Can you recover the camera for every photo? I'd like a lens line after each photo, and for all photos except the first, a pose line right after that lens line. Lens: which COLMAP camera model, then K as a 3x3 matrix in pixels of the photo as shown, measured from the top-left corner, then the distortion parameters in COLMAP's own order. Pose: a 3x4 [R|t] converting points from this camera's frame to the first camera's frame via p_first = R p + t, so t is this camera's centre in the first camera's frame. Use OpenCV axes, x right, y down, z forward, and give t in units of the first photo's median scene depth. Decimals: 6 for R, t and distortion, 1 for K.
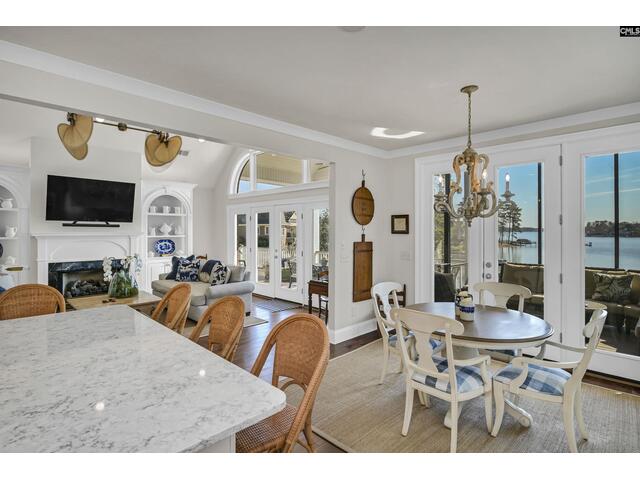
lens RADIAL K [[343.7, 0, 320.9], [0, 343.7, 228.7], [0, 0, 1]] dist [-0.002794, -0.000672]
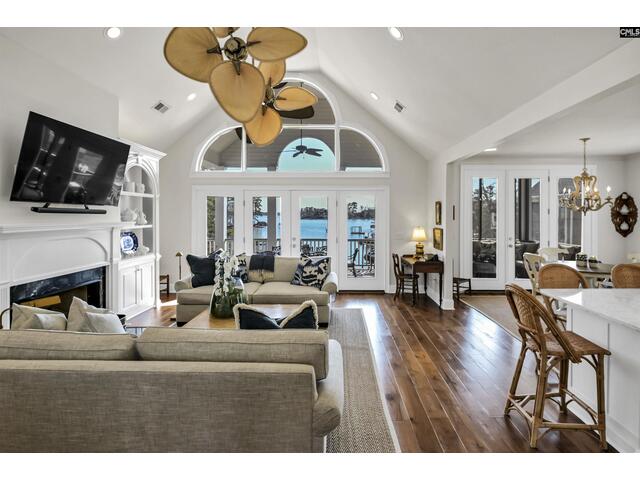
lens RADIAL K [[337.1, 0, 343.2], [0, 337.1, 216.1], [0, 0, 1]] dist [-0.001577, -0.001527]
pose [[0.700070, -0.004514, 0.714060, -0.717430], [-0.002697, 0.999956, 0.008965, -0.007113], [-0.714069, -0.008202, 0.700027, 0.282850]]
